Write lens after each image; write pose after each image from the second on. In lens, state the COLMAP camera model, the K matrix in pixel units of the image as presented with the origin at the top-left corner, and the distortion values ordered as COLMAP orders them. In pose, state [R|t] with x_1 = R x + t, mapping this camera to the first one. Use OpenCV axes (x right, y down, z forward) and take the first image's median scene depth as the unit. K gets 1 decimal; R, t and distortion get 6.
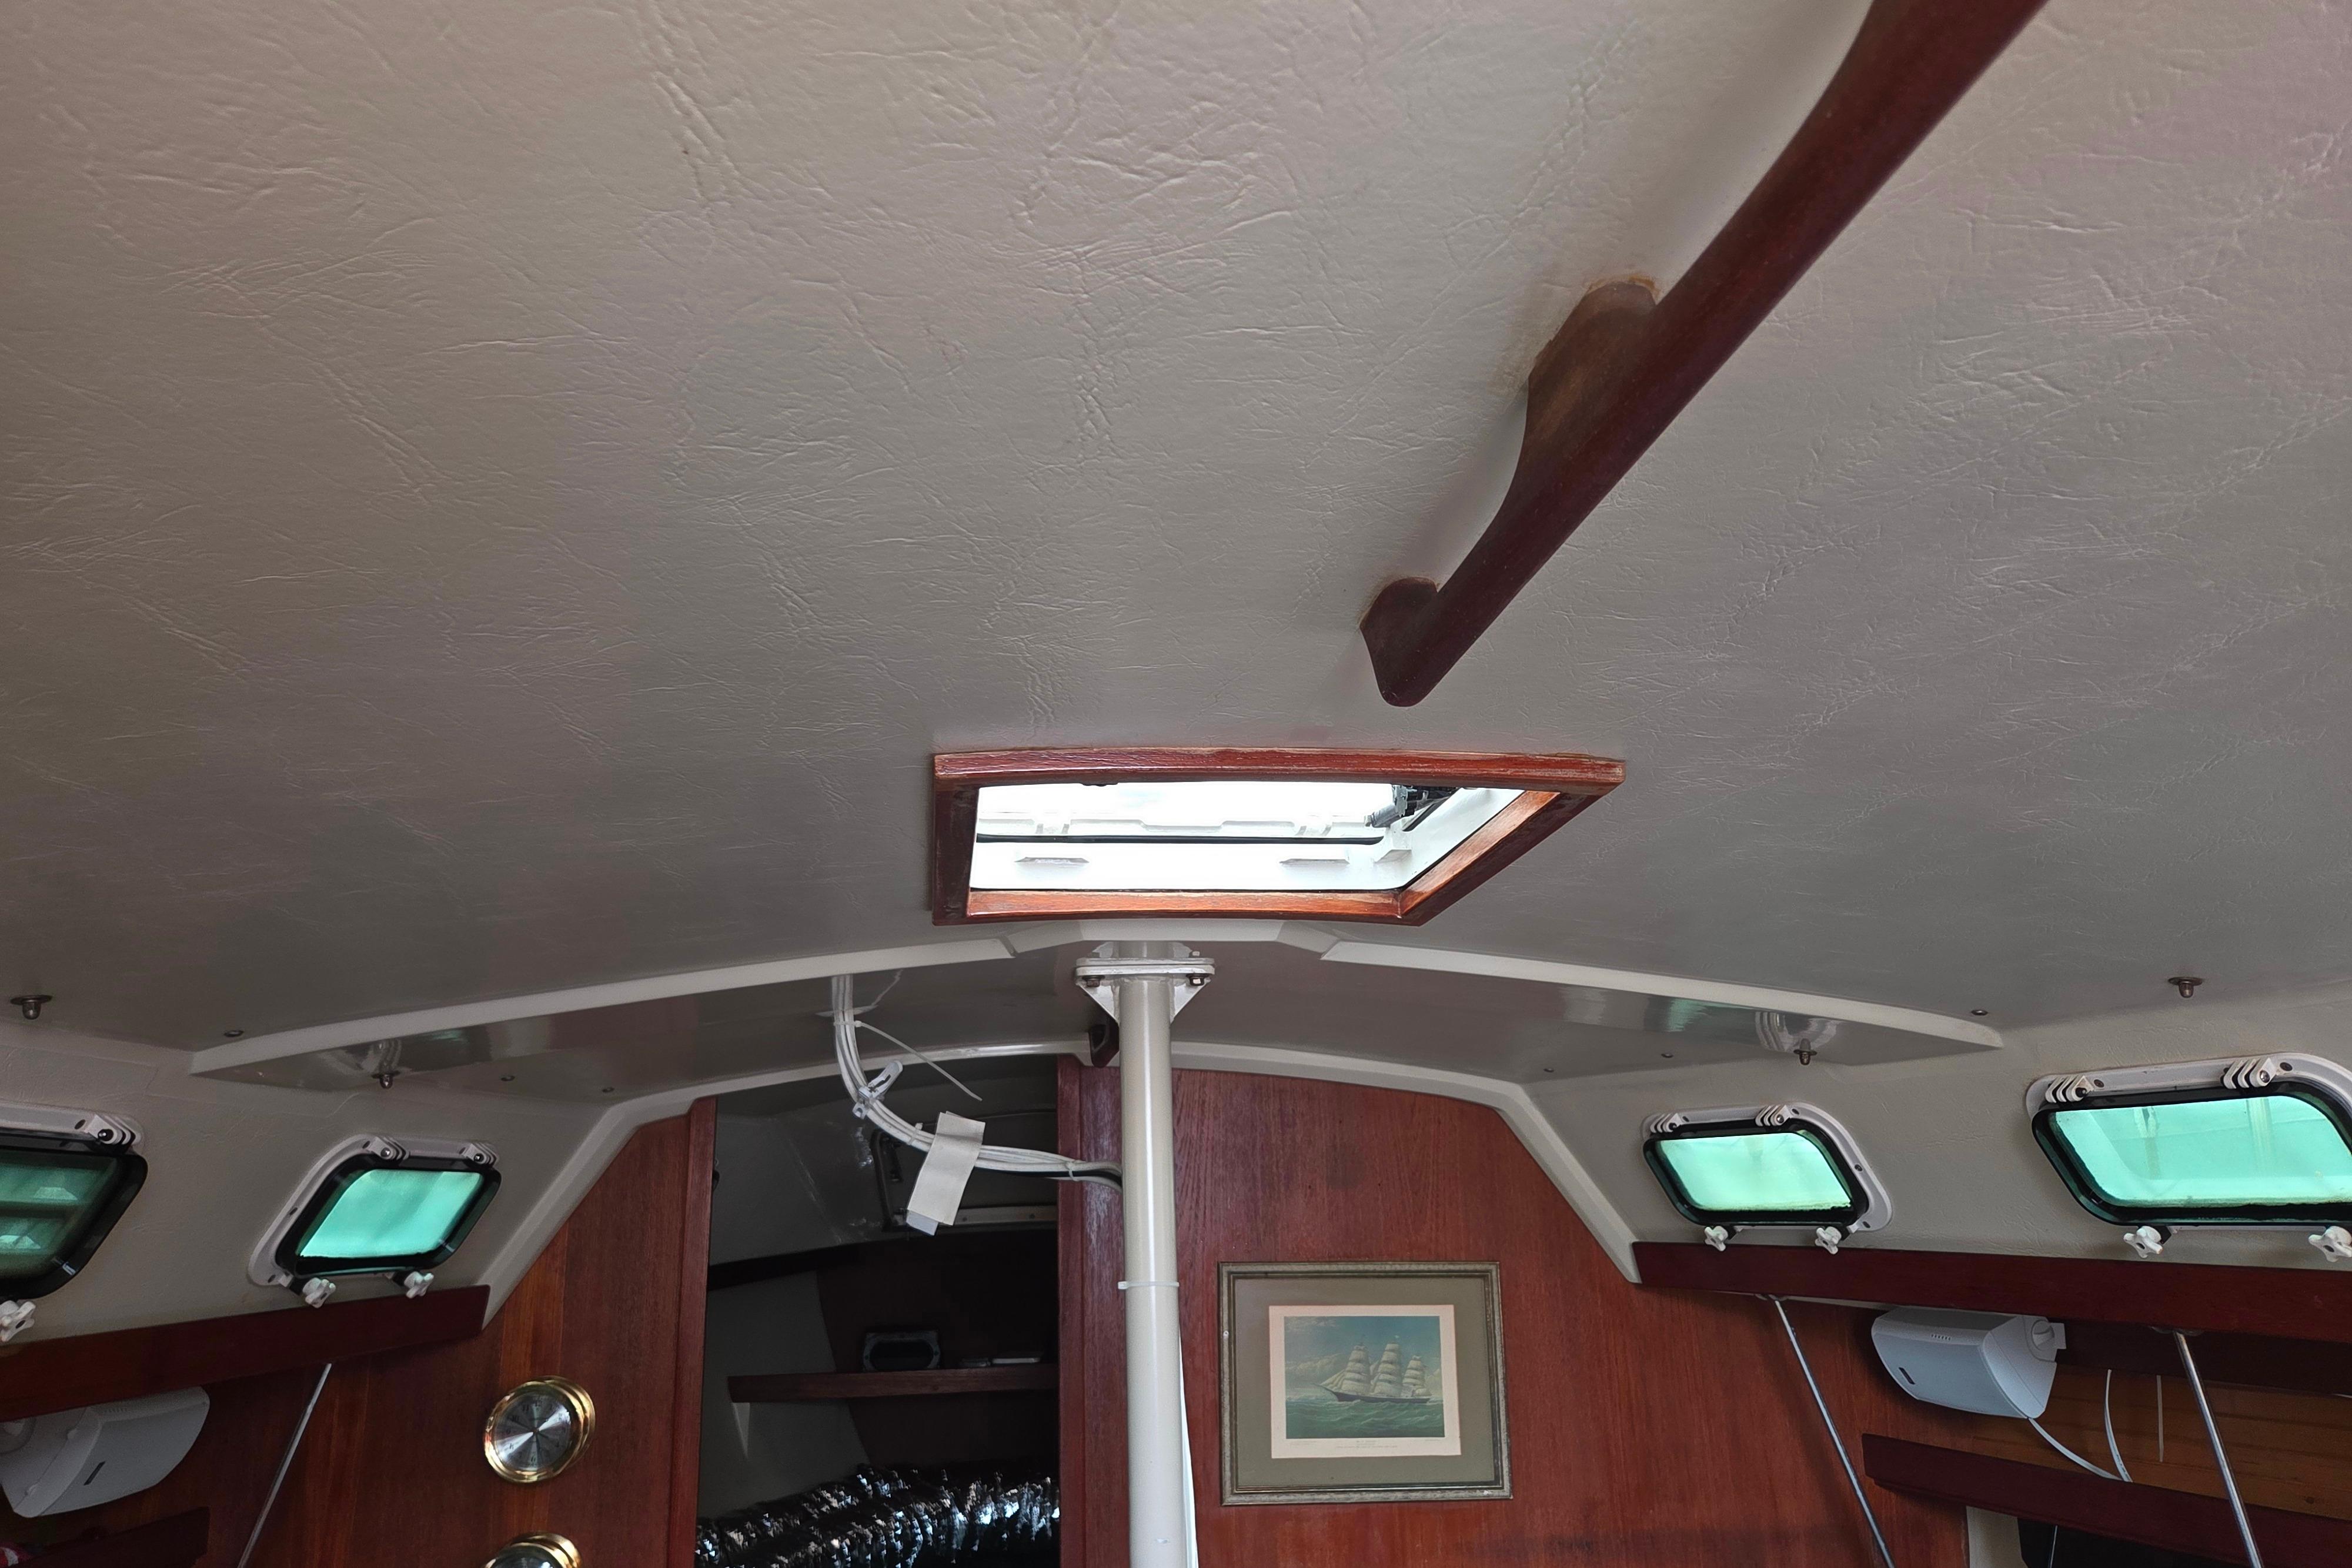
lens RADIAL K [[1582.9, 0, 1169.6], [0, 1582.9, 790.9], [0, 0, 1]] dist [0.059755, -0.059558]
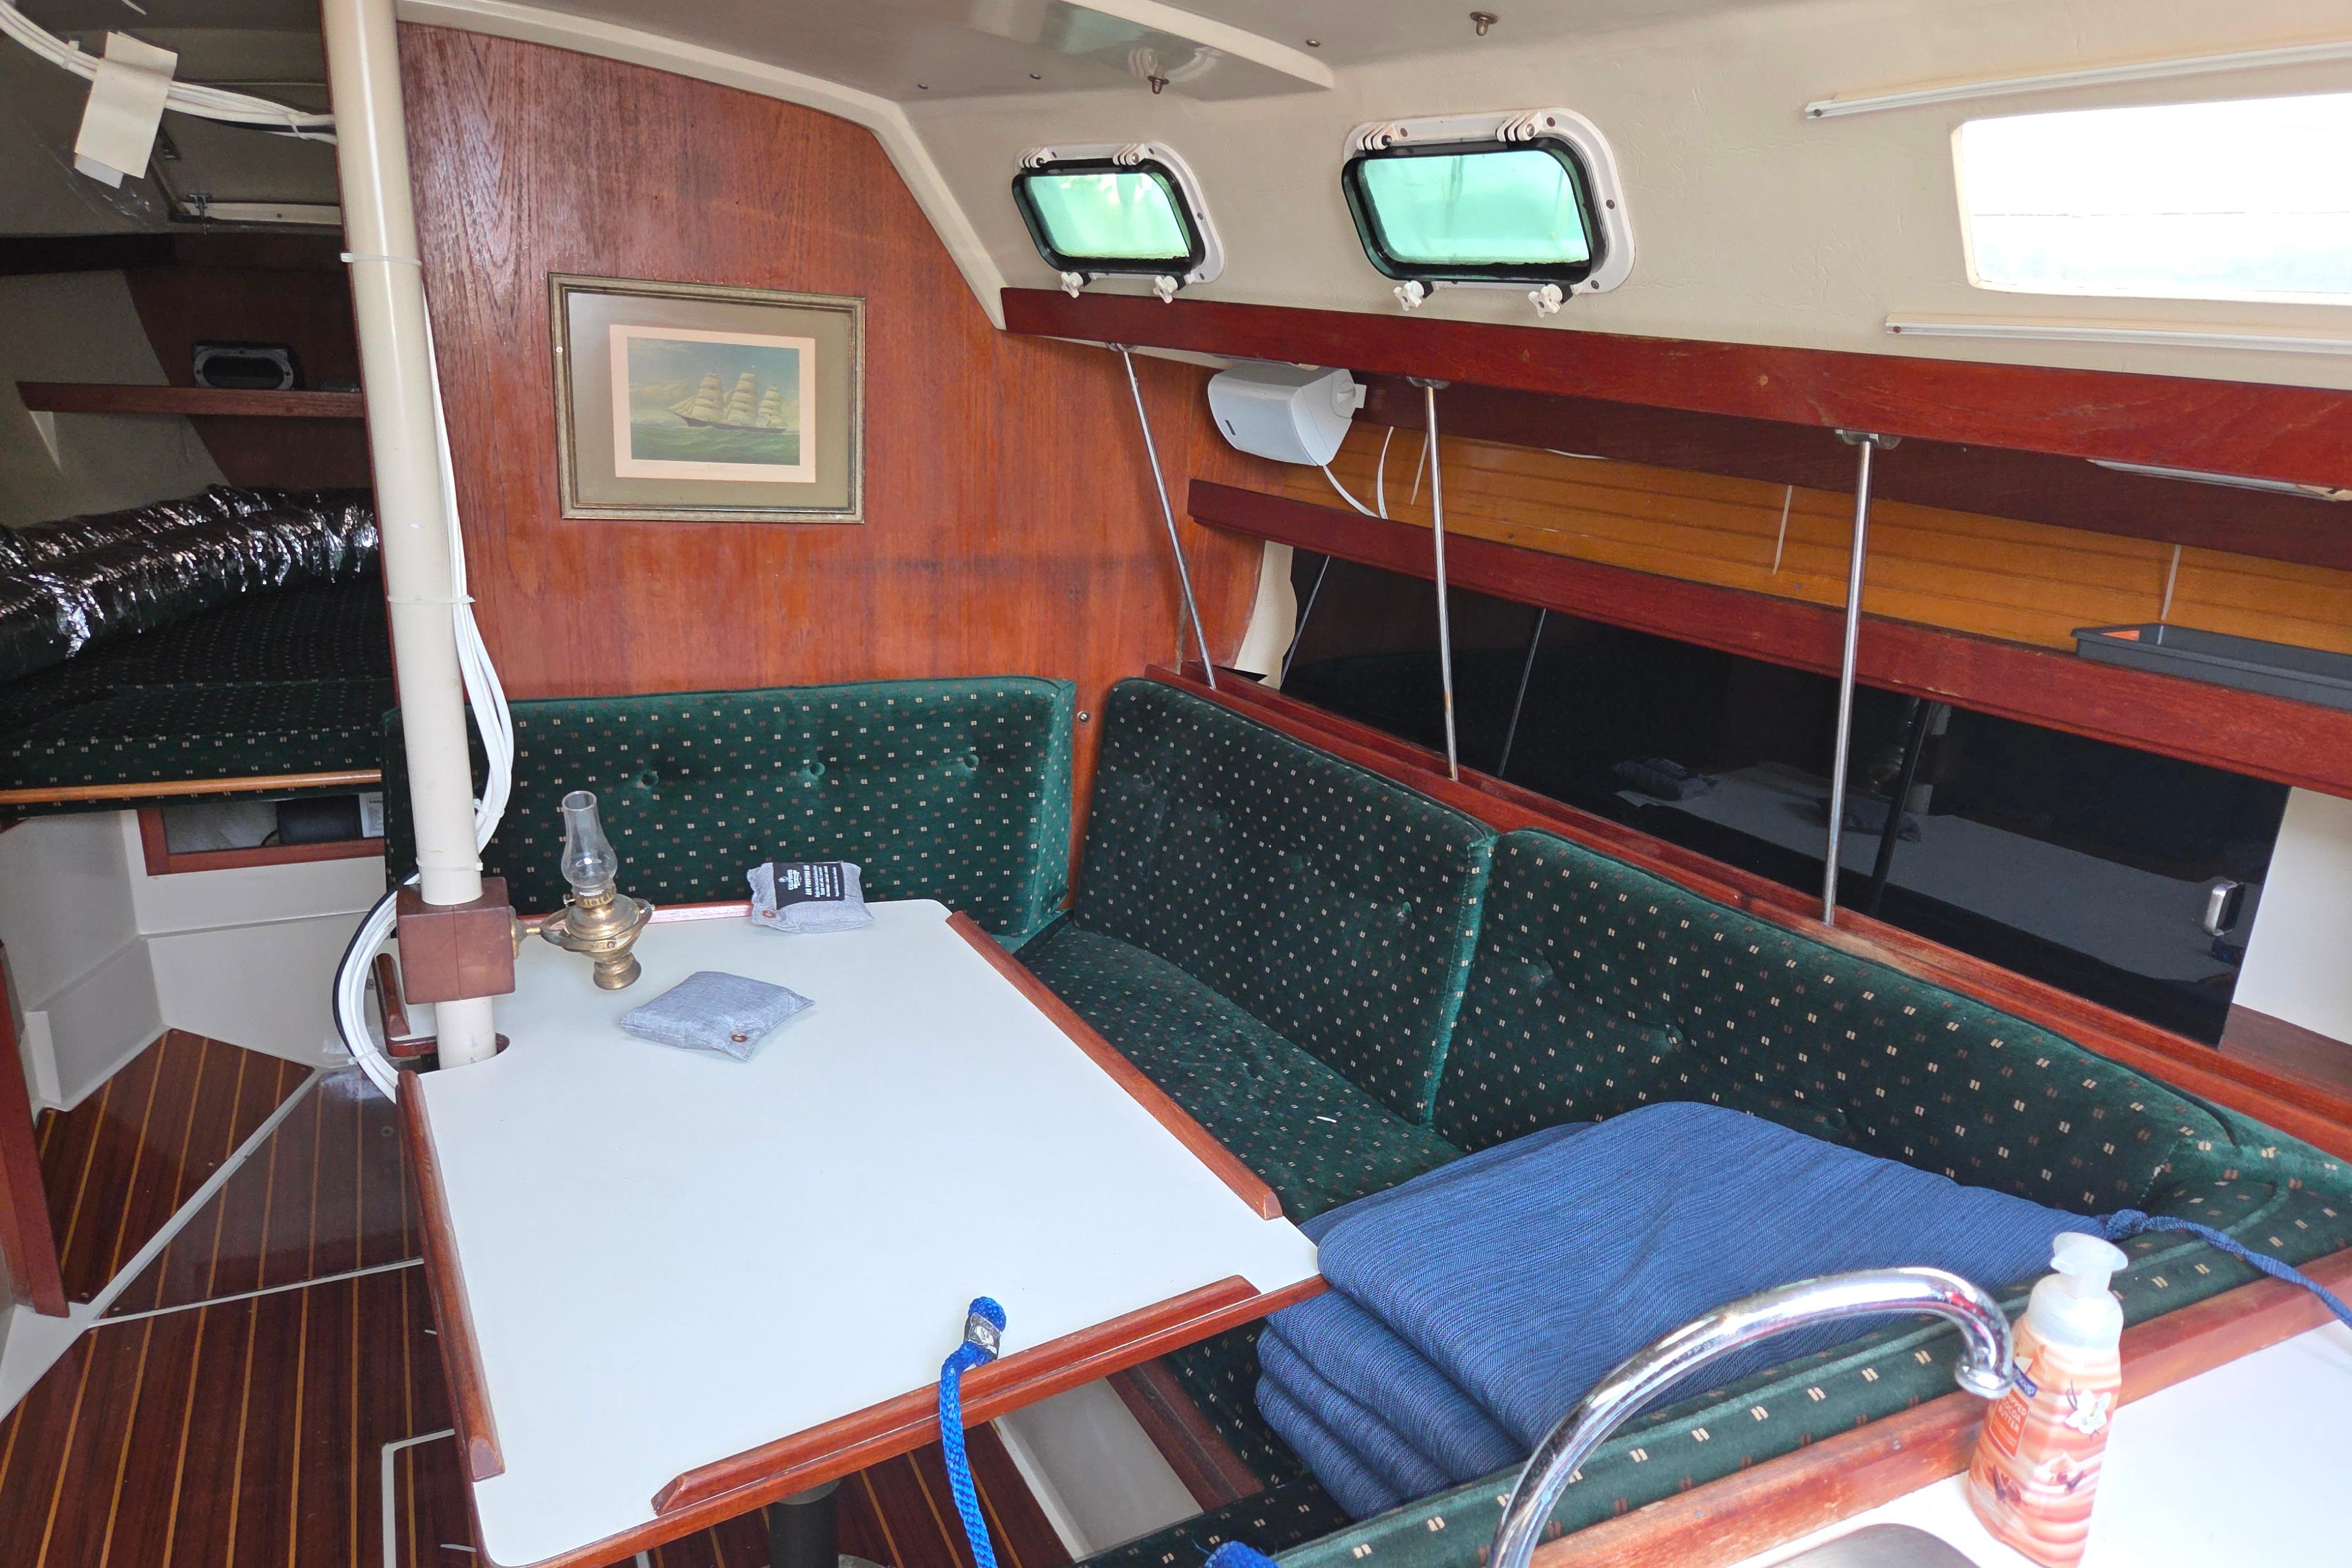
lens RADIAL K [[1582.1, 0, 1197.6], [0, 1582.1, 807.4], [0, 0, 1]] dist [0.068765, -0.060889]
pose [[0.950661, -0.022632, 0.309405, 0.107655], [-0.146895, 0.845608, 0.513195, 0.035003], [-0.273250, -0.533325, 0.800562, 0.002390]]
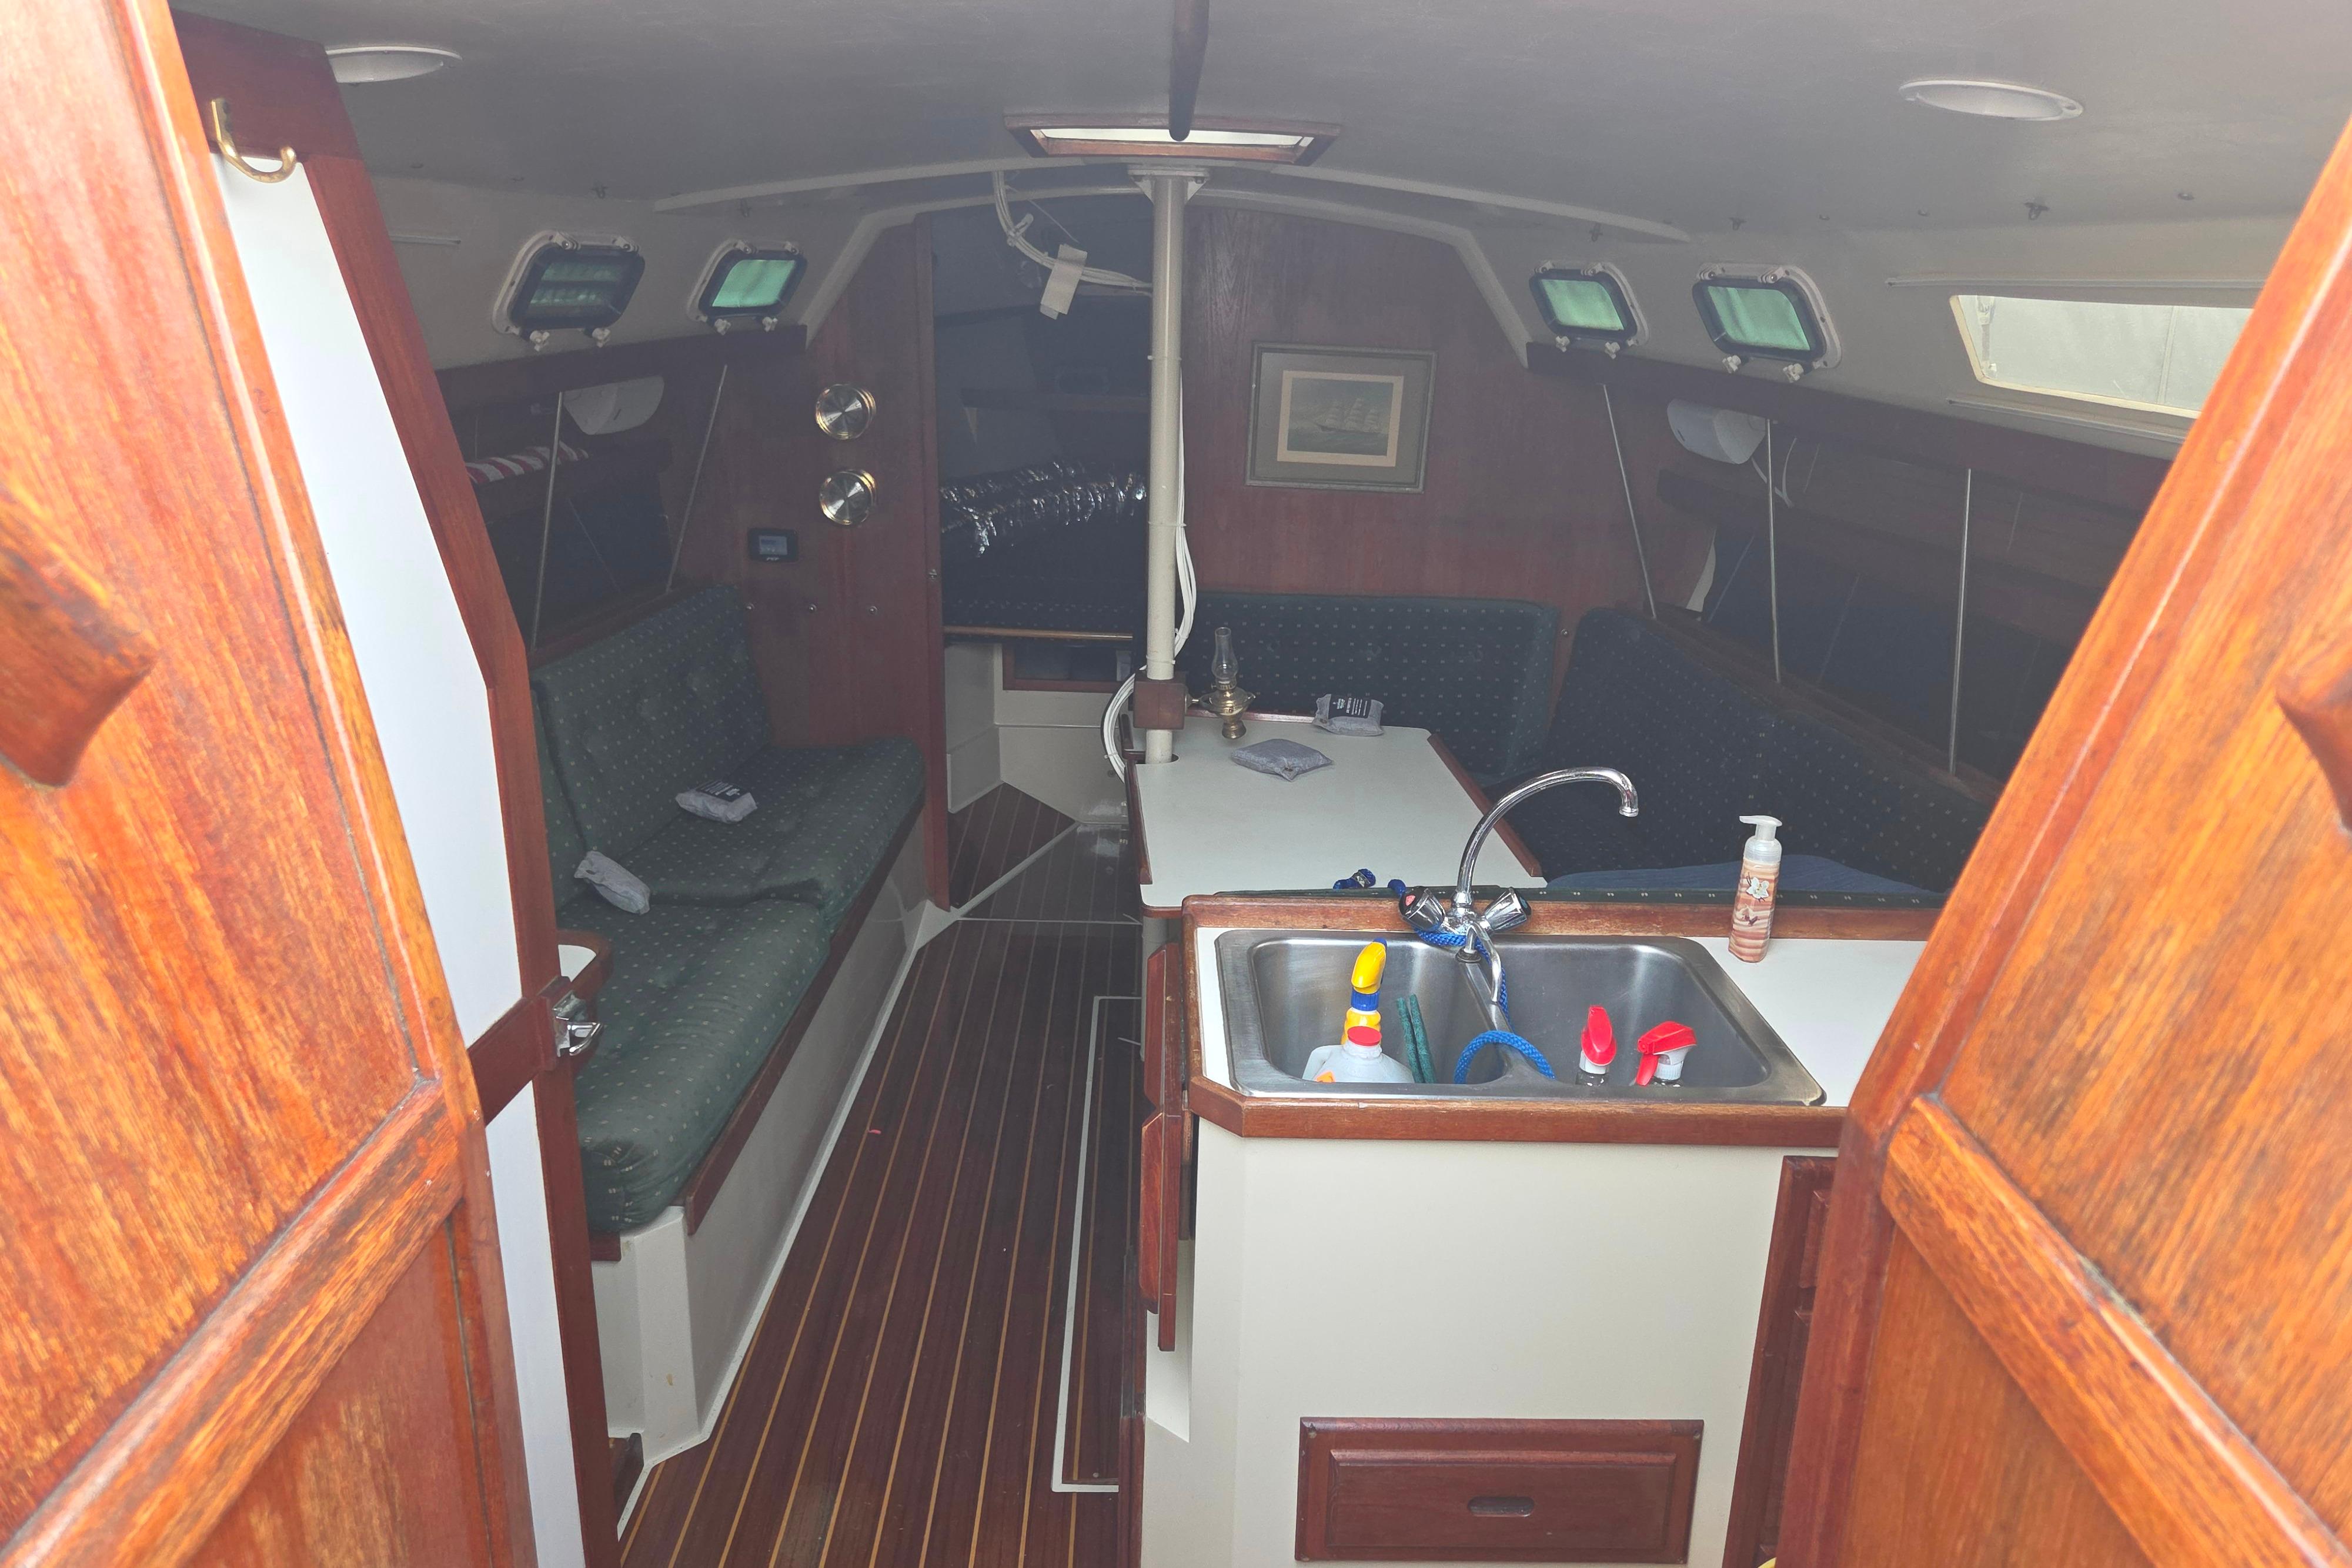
lens RADIAL K [[1593.6, 0, 1183.3], [0, 1593.6, 784.2], [0, 0, 1]] dist [0.063853, -0.066275]
pose [[0.989176, 0.093503, -0.113088, 0.208841], [-0.016052, 0.835012, 0.549998, -0.230919], [0.145856, -0.542229, 0.827474, -0.620376]]
